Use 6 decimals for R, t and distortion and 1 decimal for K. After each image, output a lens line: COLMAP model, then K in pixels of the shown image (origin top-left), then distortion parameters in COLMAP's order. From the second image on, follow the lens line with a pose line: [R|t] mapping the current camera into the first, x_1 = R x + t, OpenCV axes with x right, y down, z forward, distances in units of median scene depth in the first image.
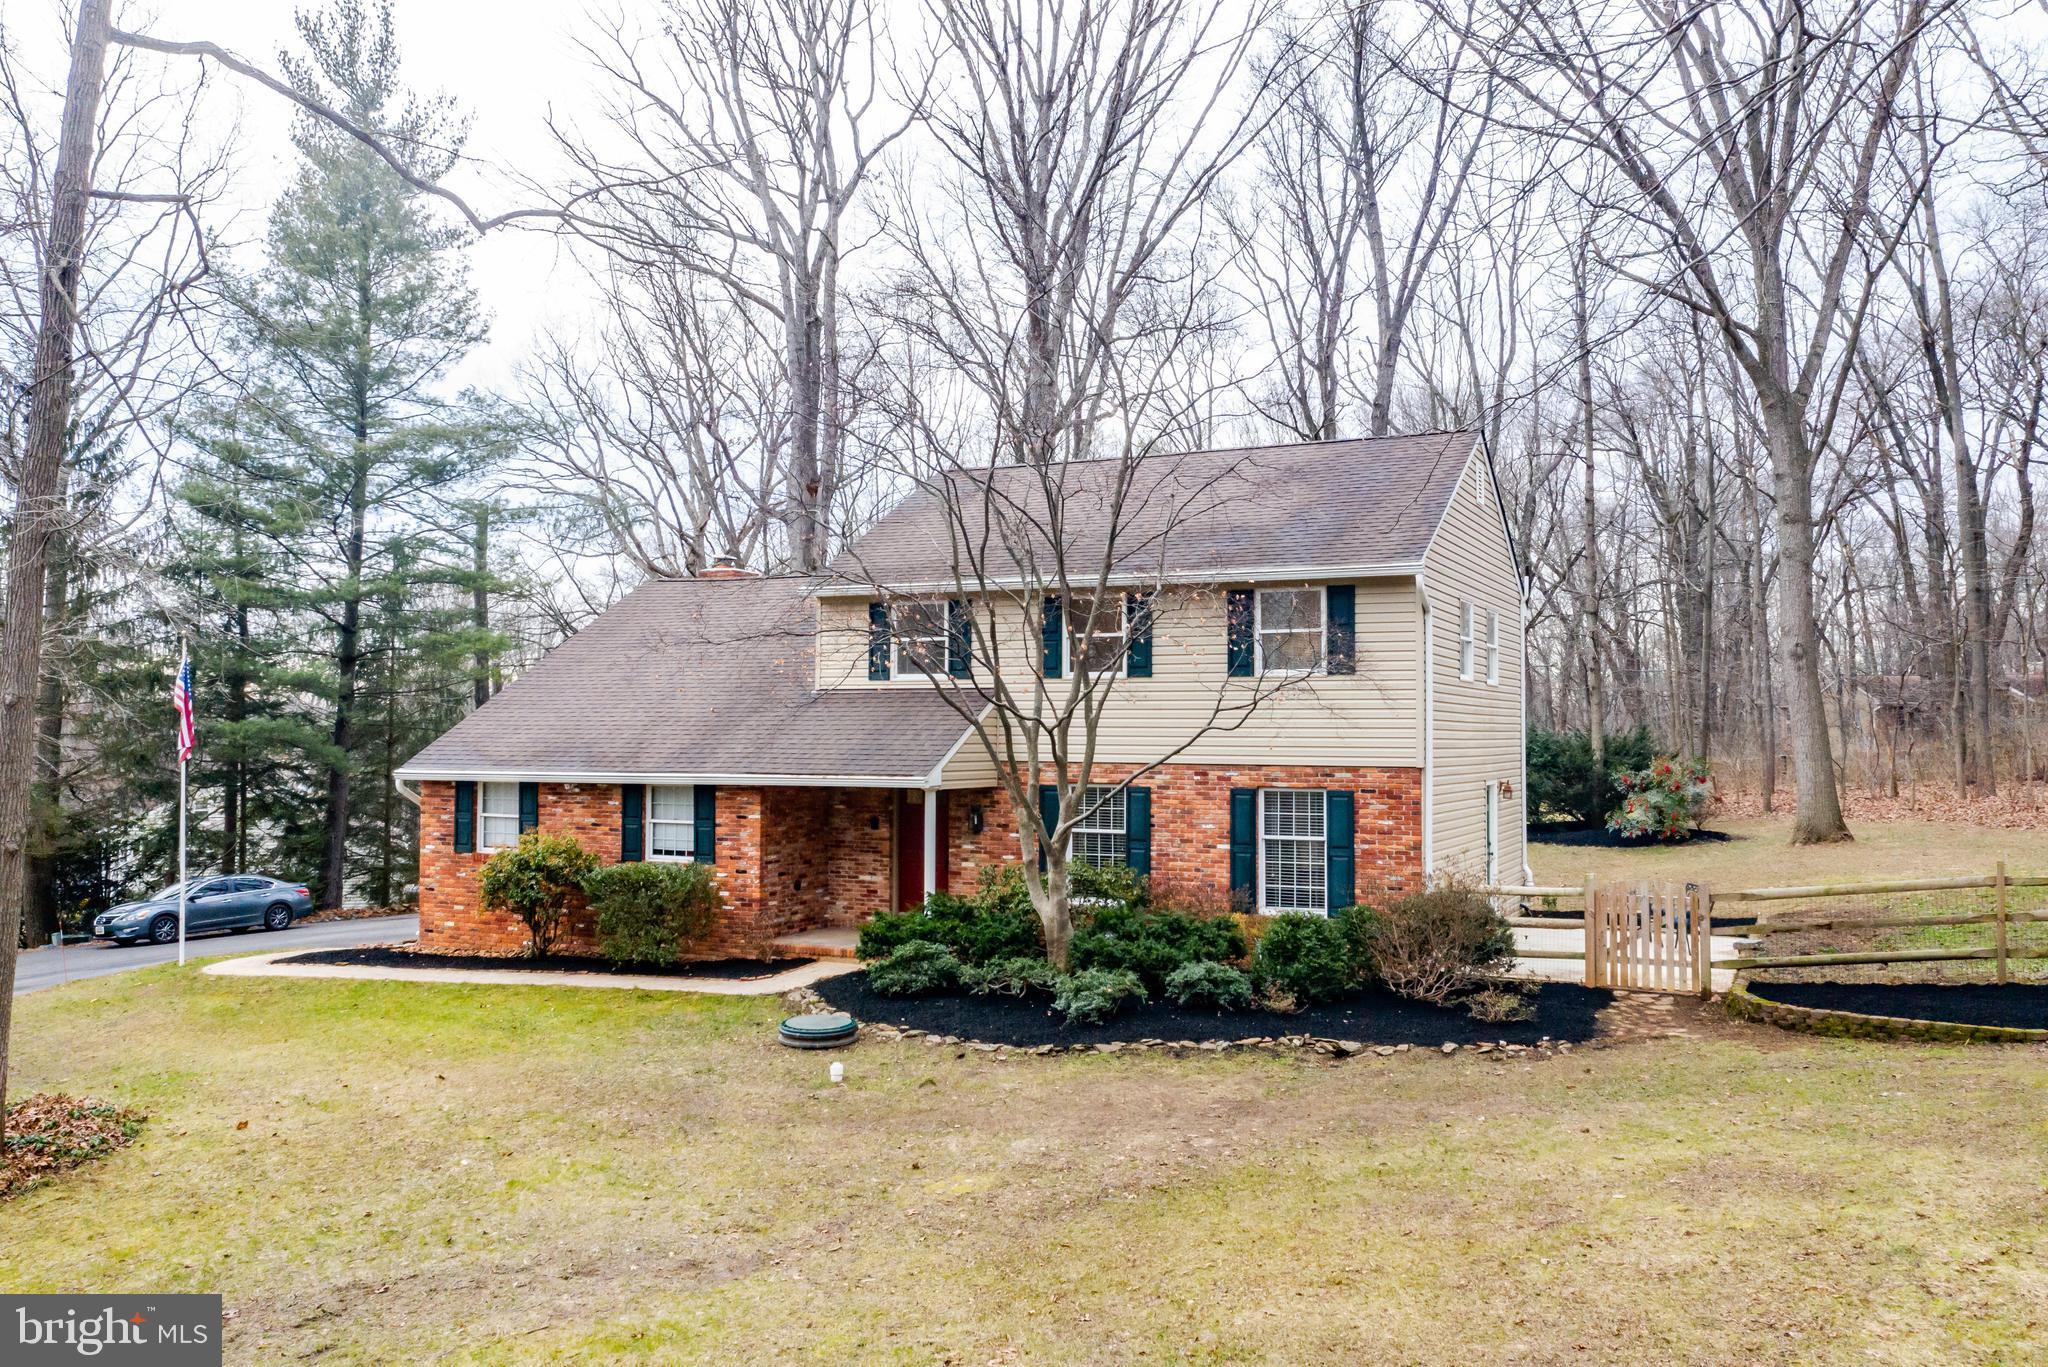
lens RADIAL K [[1603.5, 0, 1022.3], [0, 1603.5, 683.2], [0, 0, 1]] dist [0.003010, 0.002055]
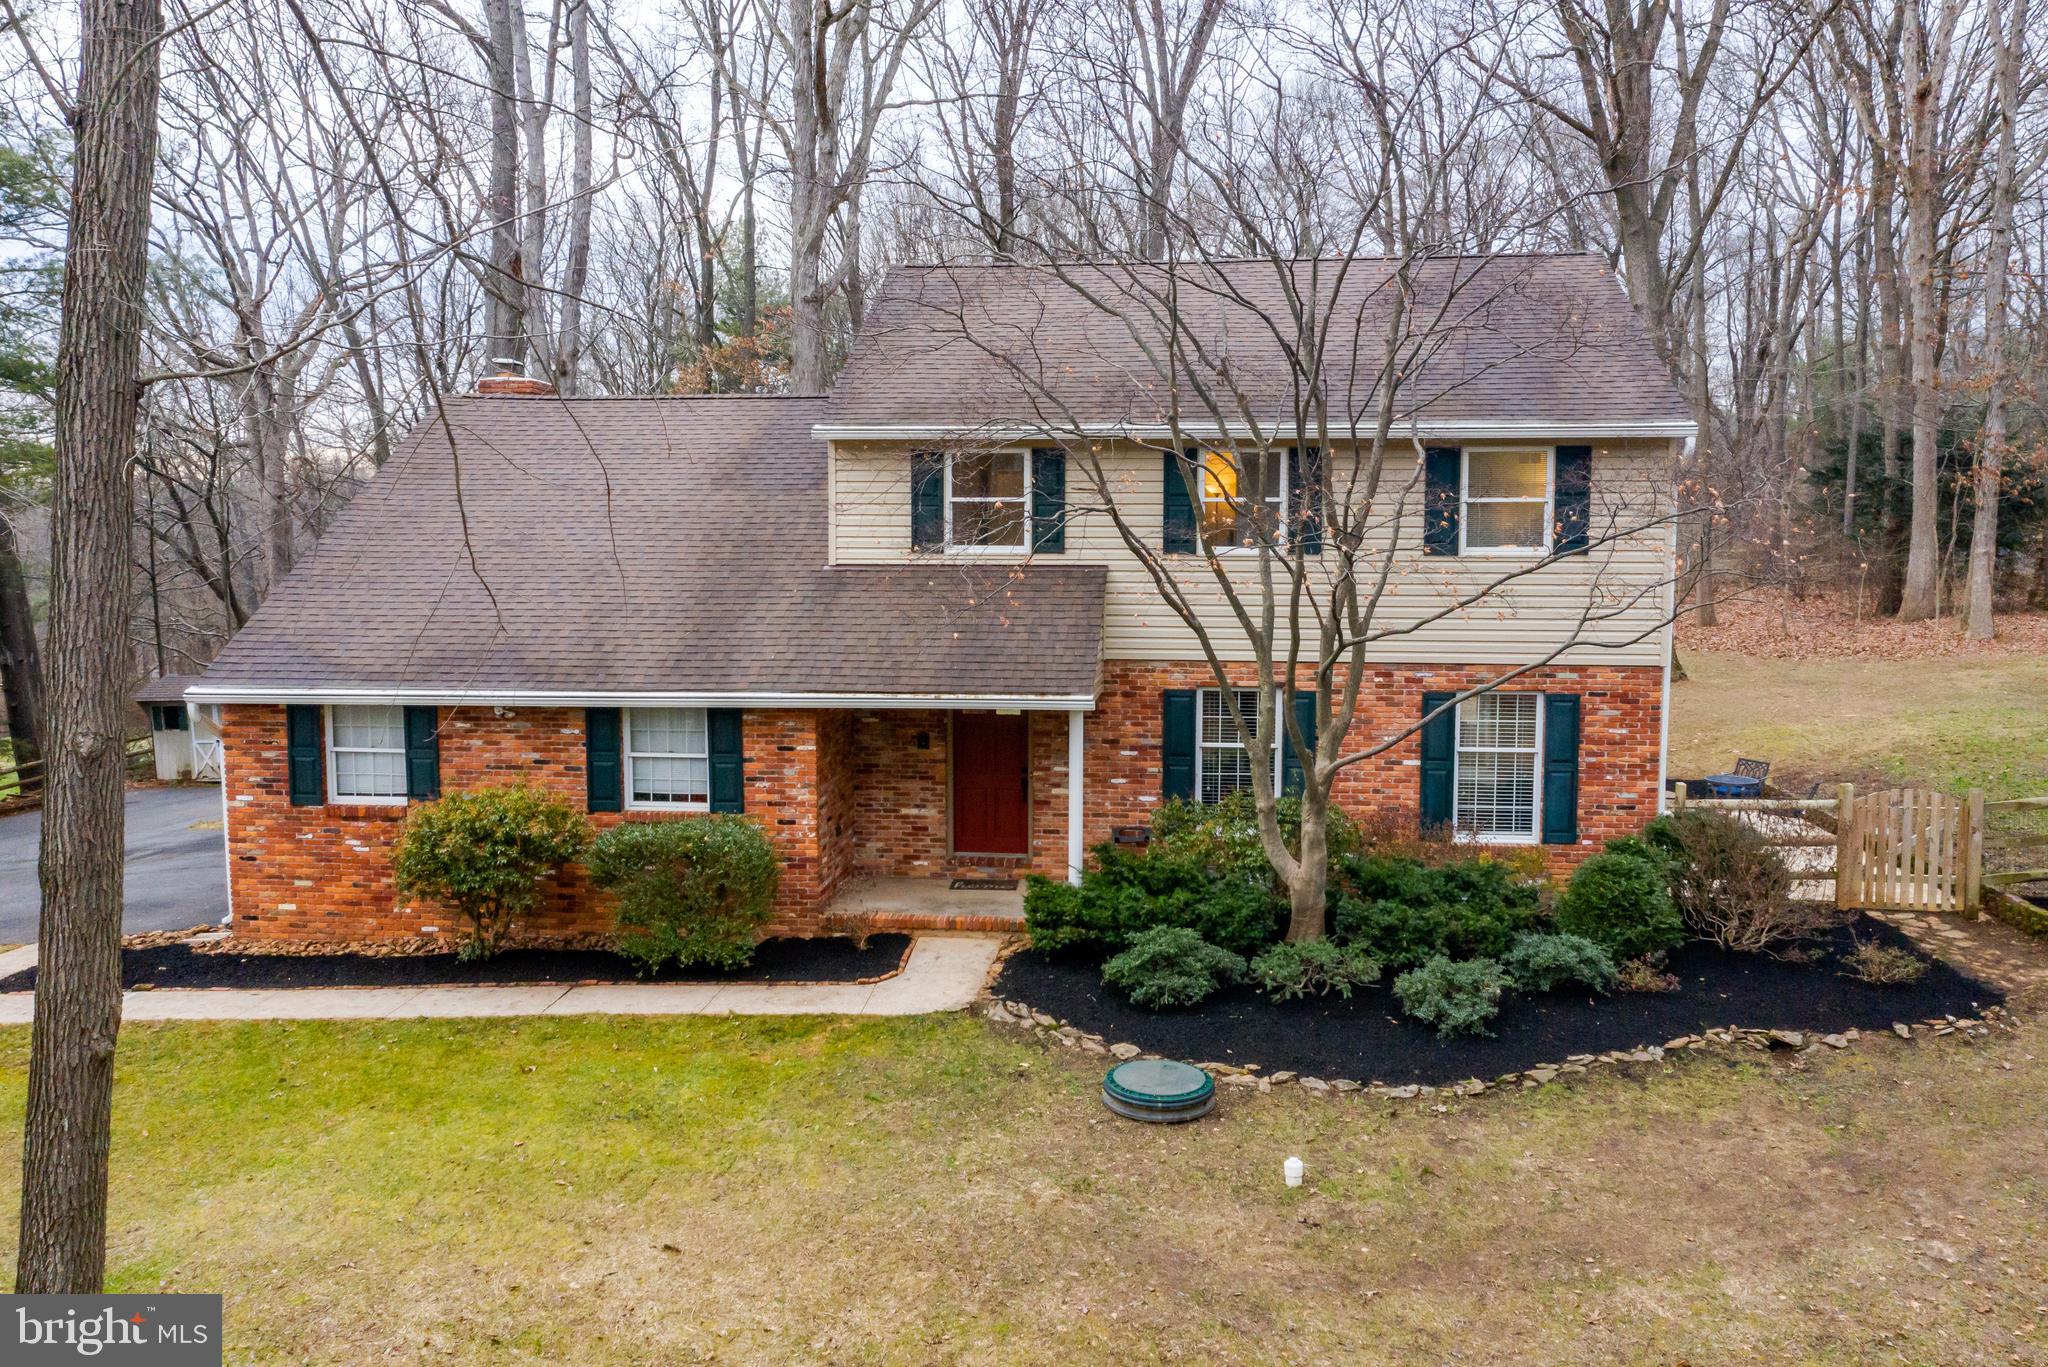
lens RADIAL K [[1603.5, 0, 1022.3], [0, 1603.5, 683.2], [0, 0, 1]] dist [0.003010, 0.002055]
pose [[0.941492, -0.037835, 0.334905, -0.320381], [-0.006530, 0.991445, 0.130362, -0.042308], [-0.336972, -0.124921, 0.933190, 0.290031]]
